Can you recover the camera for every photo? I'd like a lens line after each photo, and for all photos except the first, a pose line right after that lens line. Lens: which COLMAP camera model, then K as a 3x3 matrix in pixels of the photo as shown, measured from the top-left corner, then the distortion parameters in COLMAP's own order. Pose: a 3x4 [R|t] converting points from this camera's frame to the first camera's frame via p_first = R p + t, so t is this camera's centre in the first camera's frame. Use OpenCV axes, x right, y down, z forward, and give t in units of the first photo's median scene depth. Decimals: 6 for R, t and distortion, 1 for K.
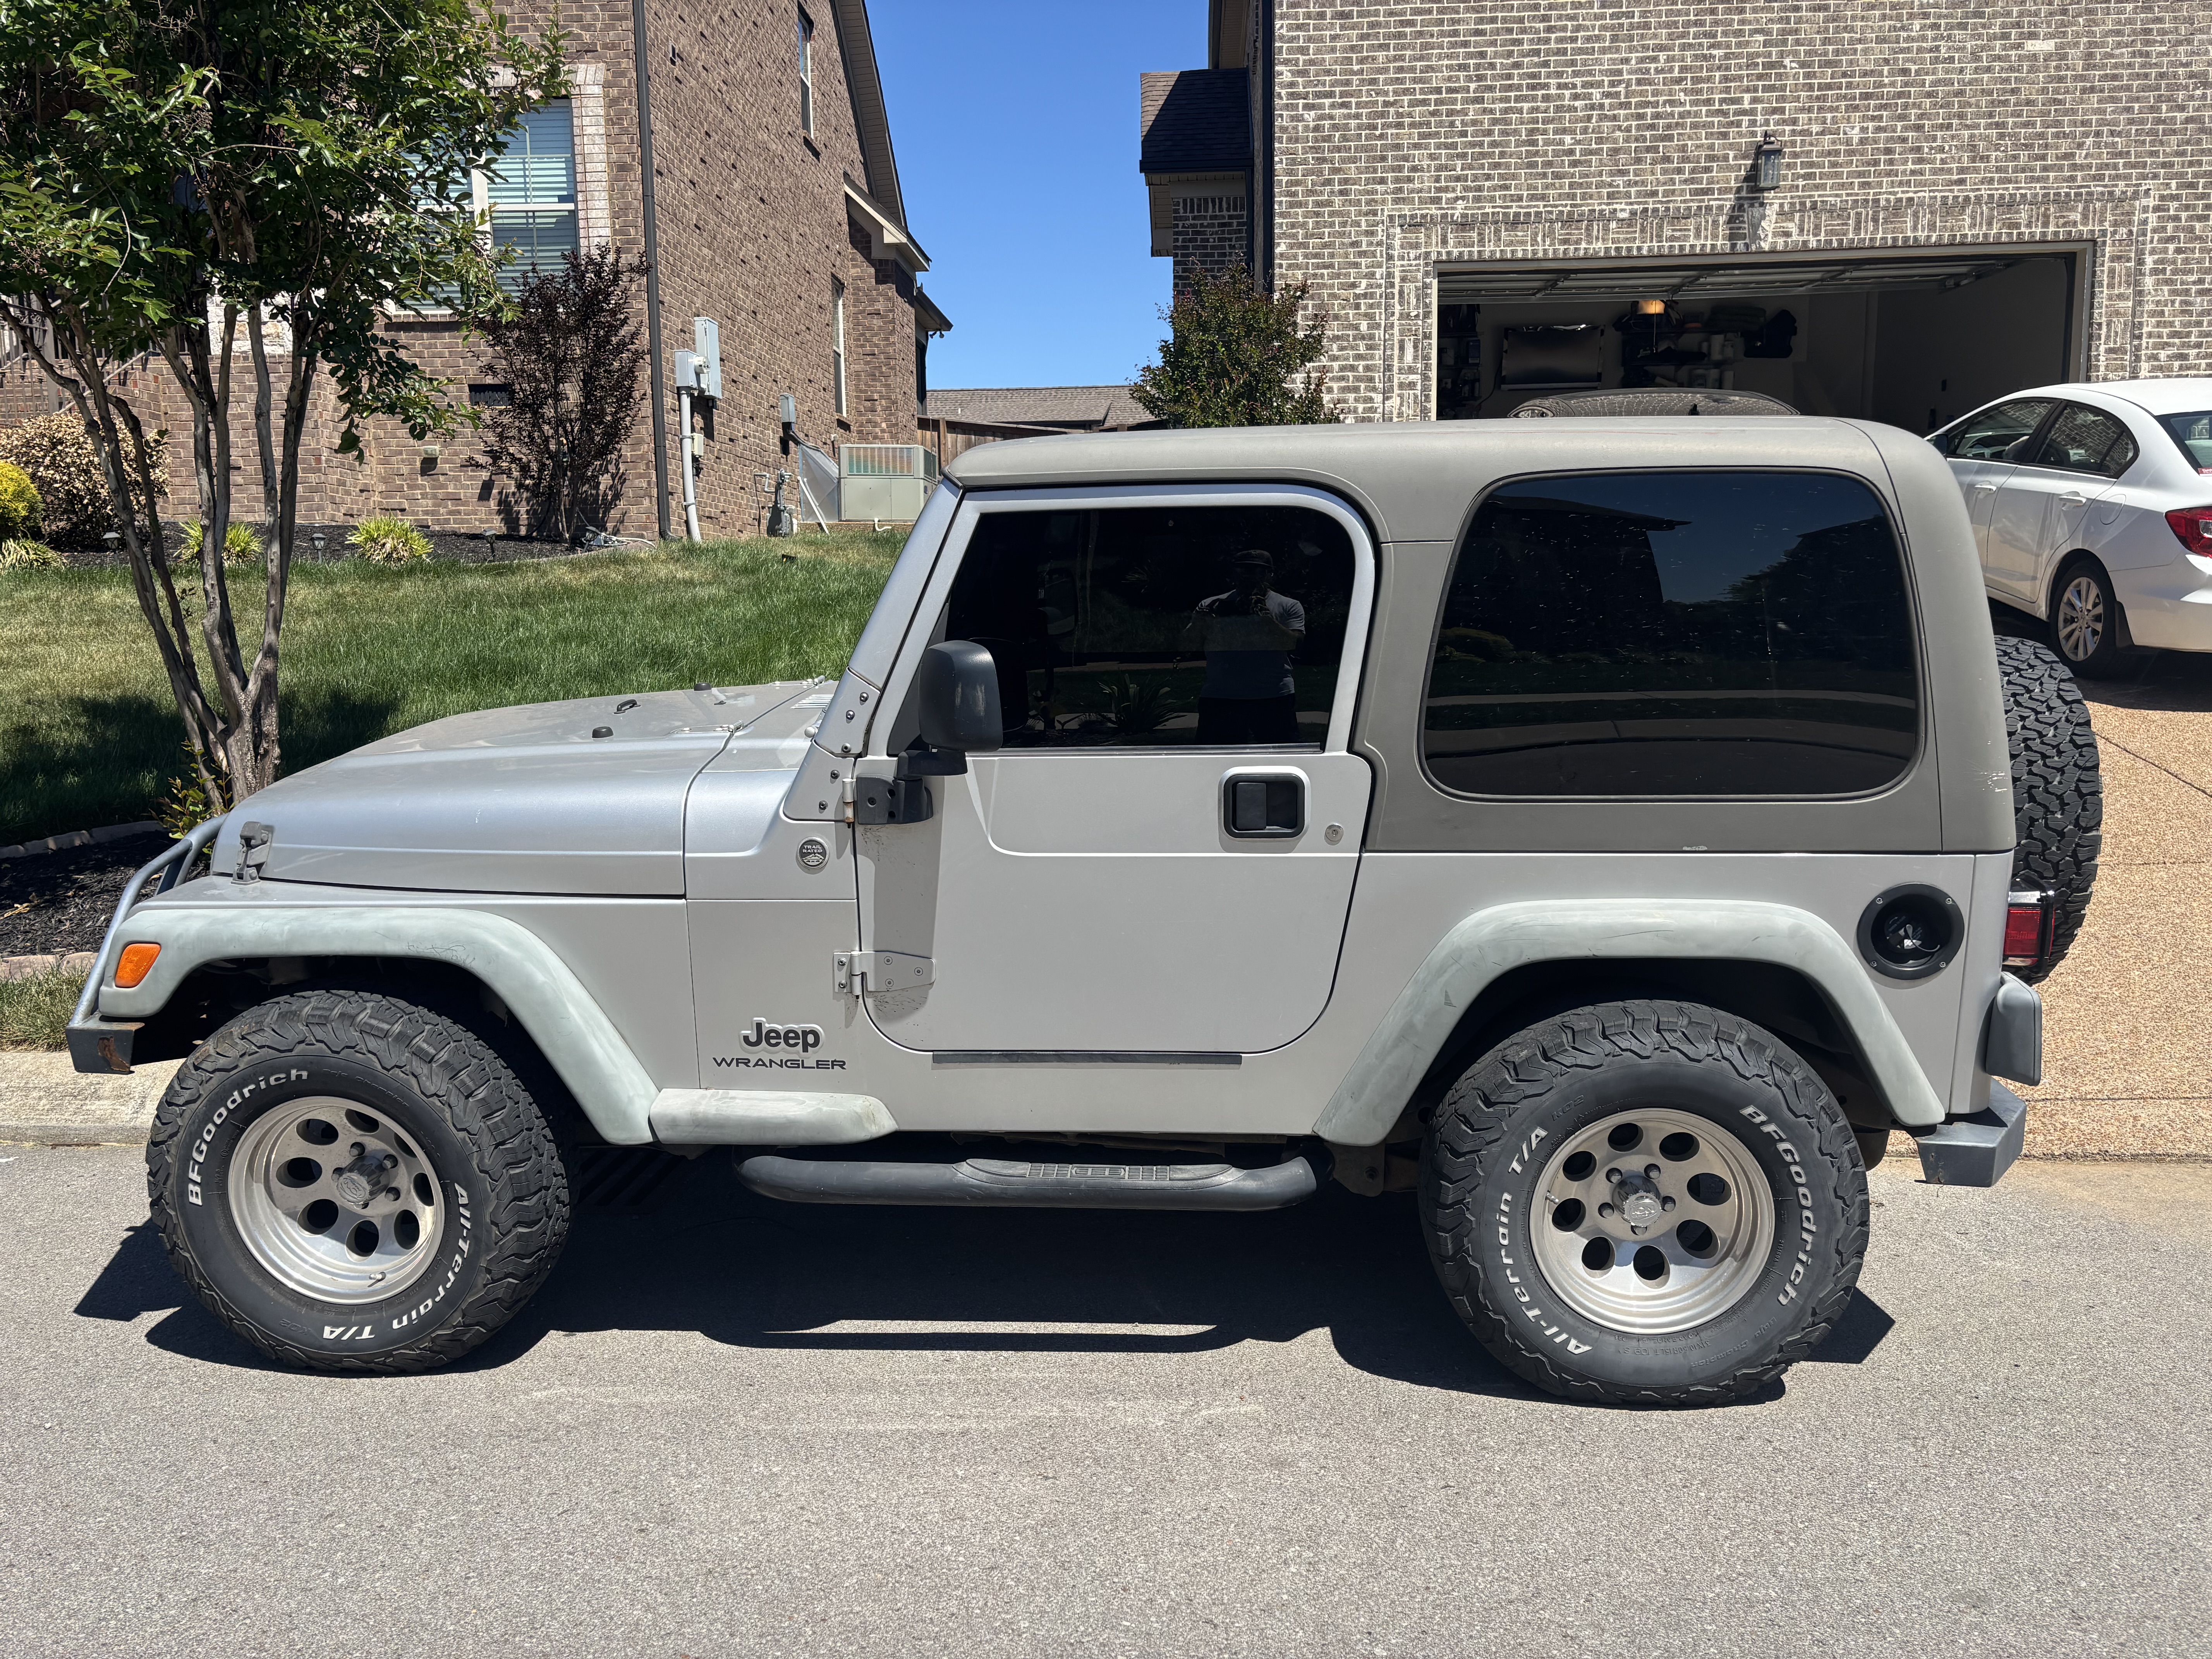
lens RADIAL K [[1659.9, 0, 1119.7], [0, 1659.9, 833.8], [0, 0, 1]] dist [0.048192, -0.048492]
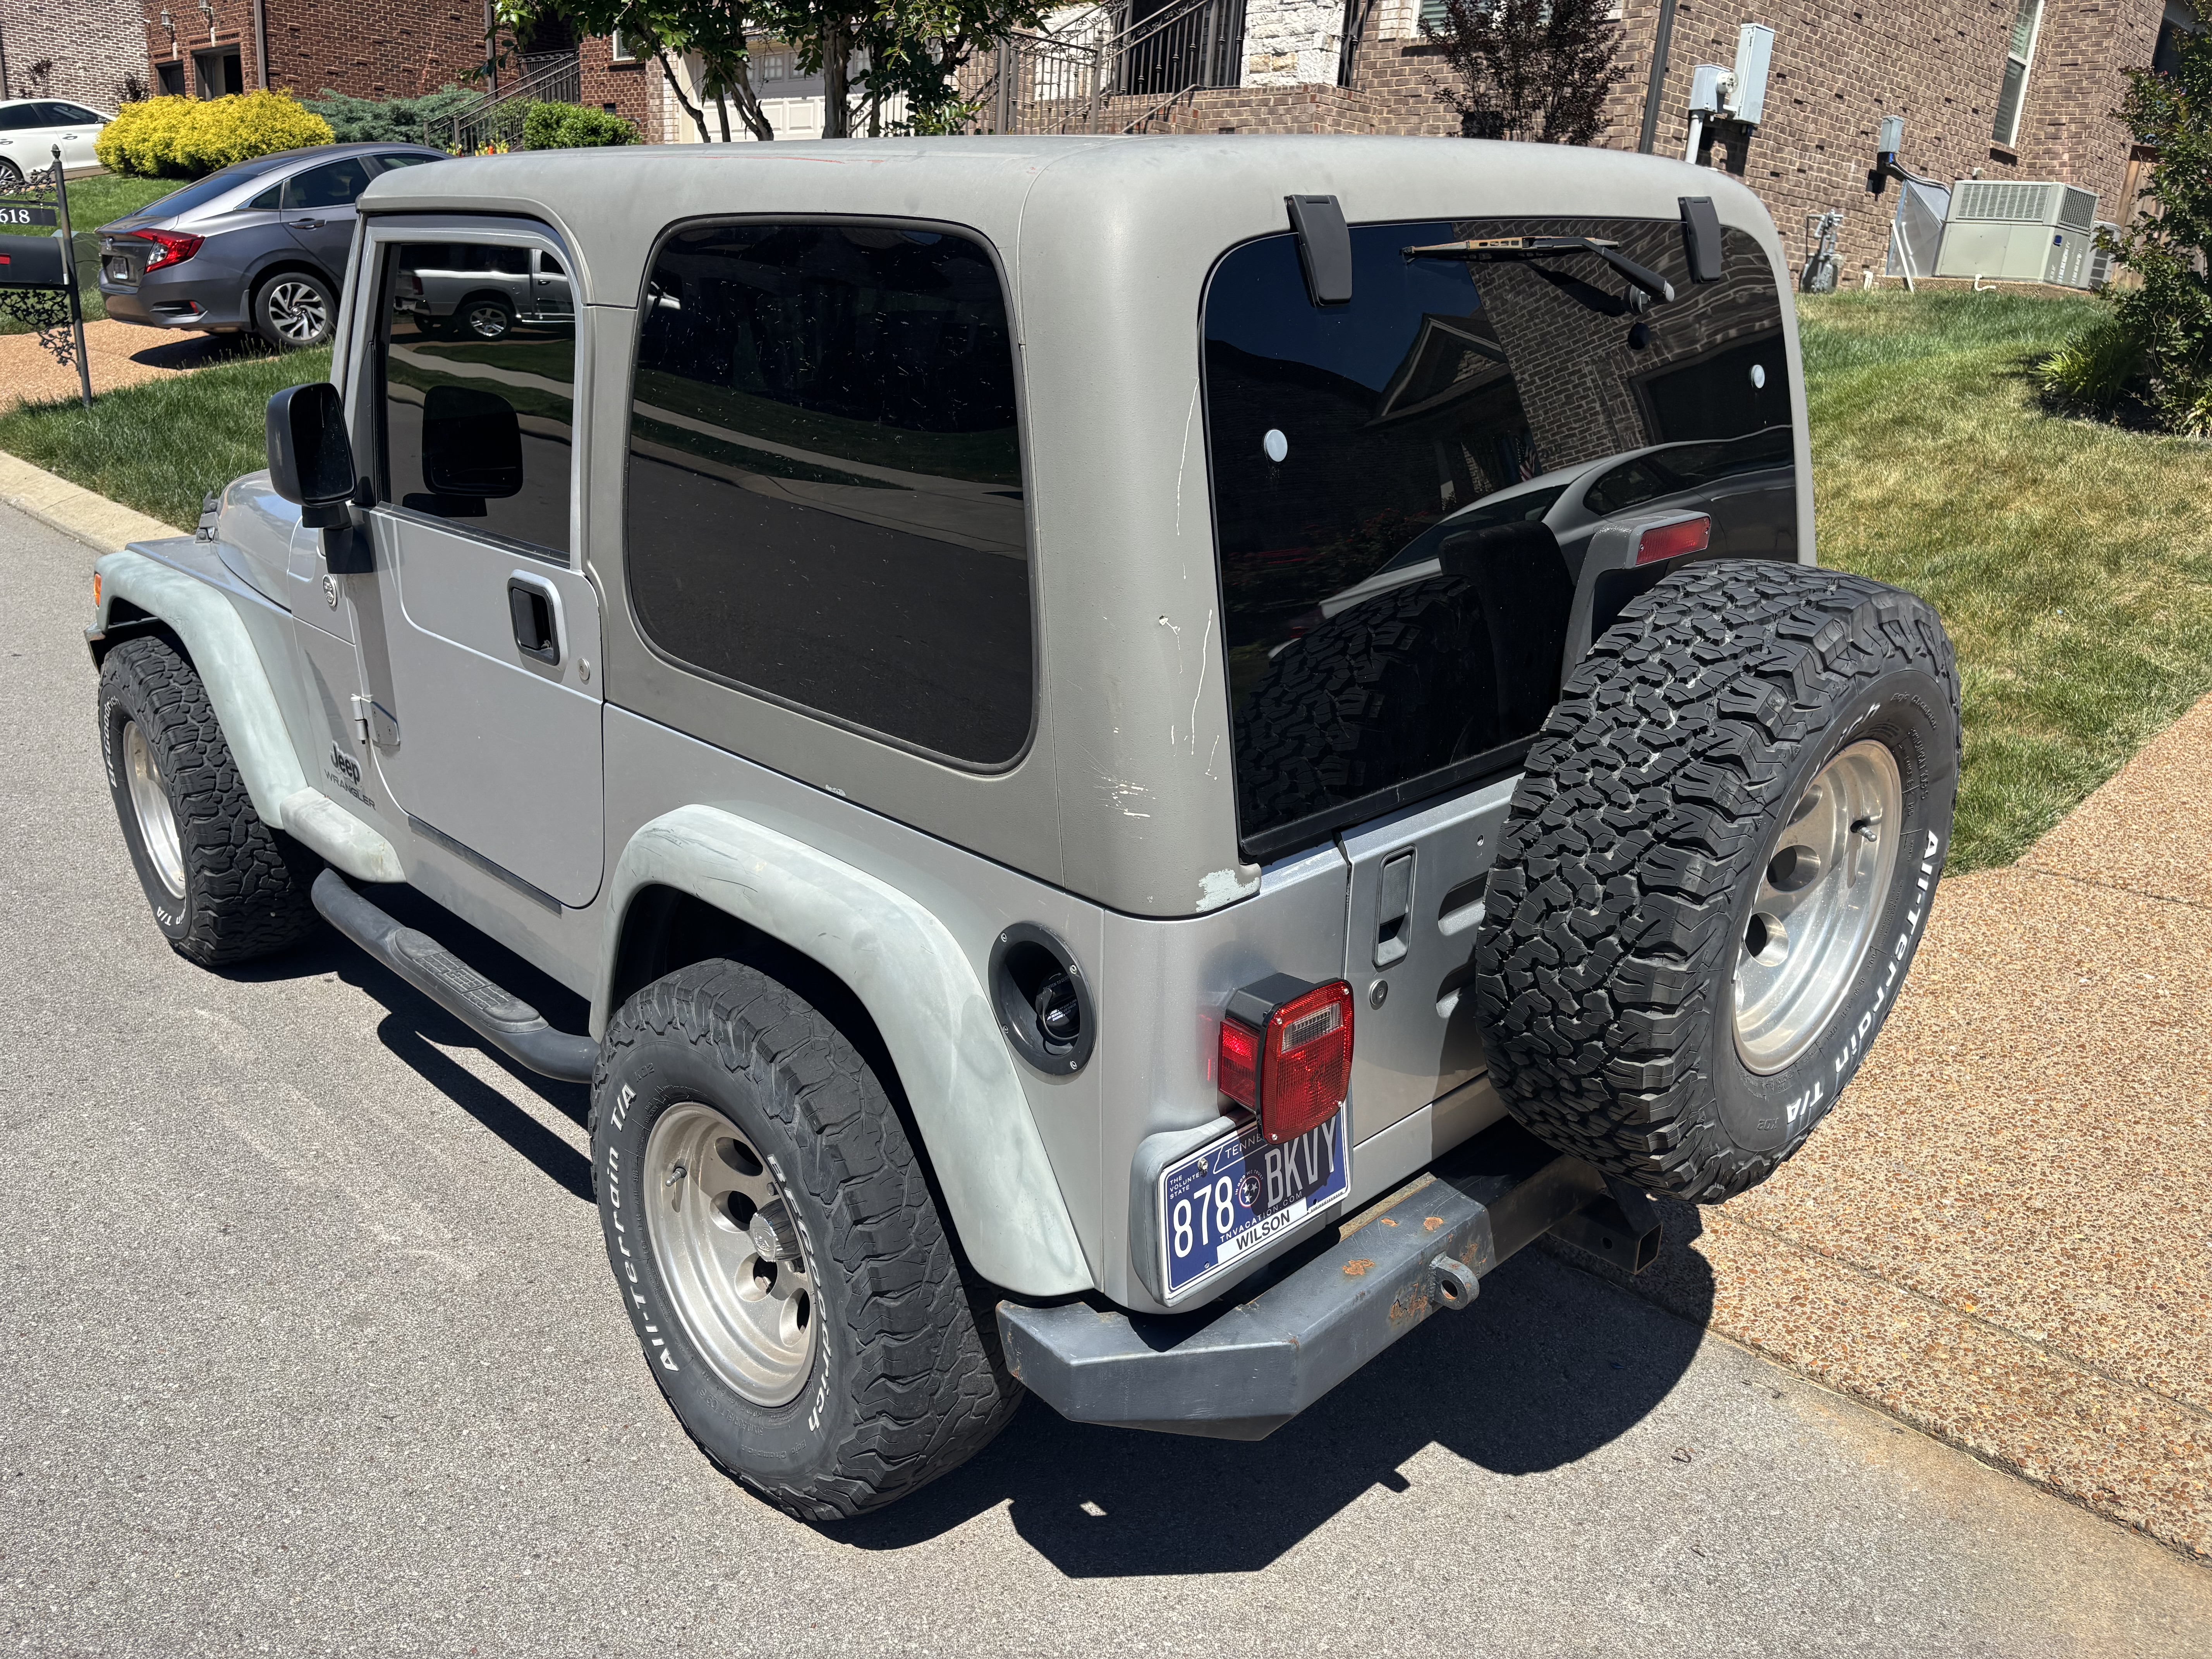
lens RADIAL K [[1659.9, 0, 1070.2], [0, 1659.9, 854.0], [0, 0, 1]] dist [0.048192, -0.048492]
pose [[0.744313, 0.262042, -0.614274, 0.831377], [-0.164971, 0.963443, 0.211099, -0.124893], [0.647135, -0.055786, 0.760332, 0.522798]]
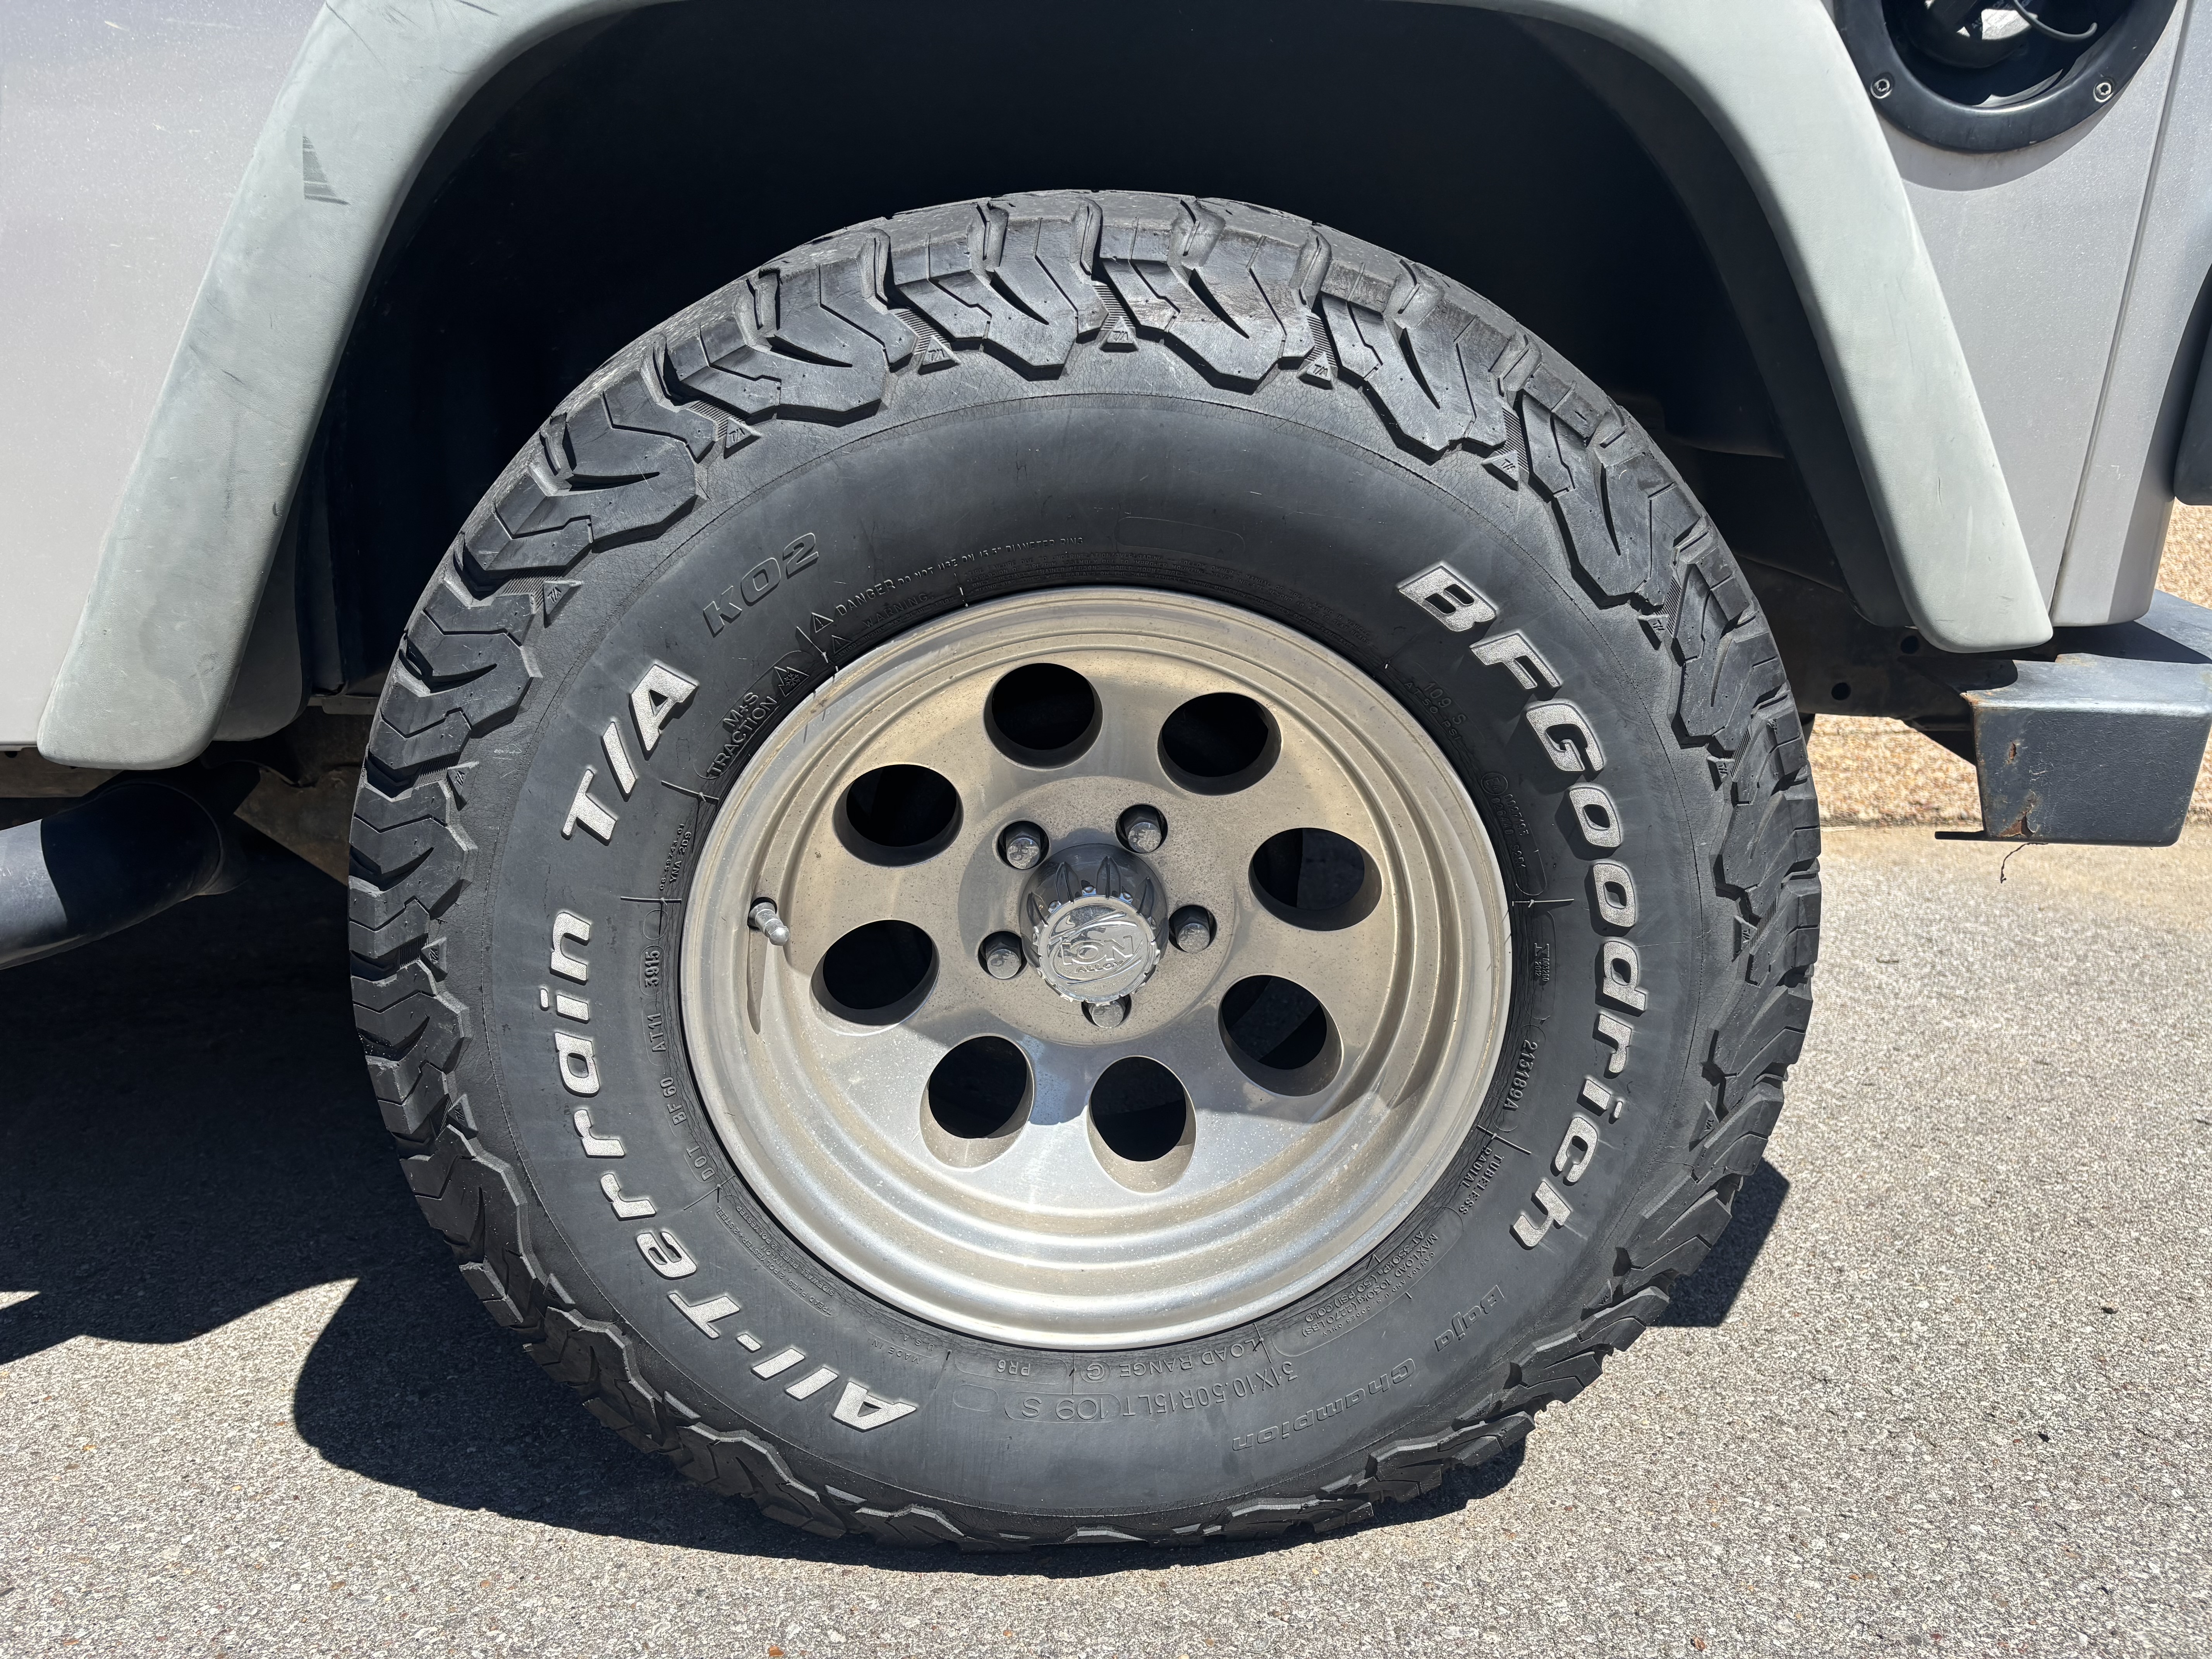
lens RADIAL K [[1659.9, 0, 1120.0], [0, 1659.9, 806.7], [0, 0, 1]] dist [0.048192, -0.048492]
pose [[0.992468, -0.019062, 0.121013, 0.280501], [0.001010, 0.989059, 0.147518, 0.154166], [-0.122501, -0.146285, 0.981628, 0.705395]]
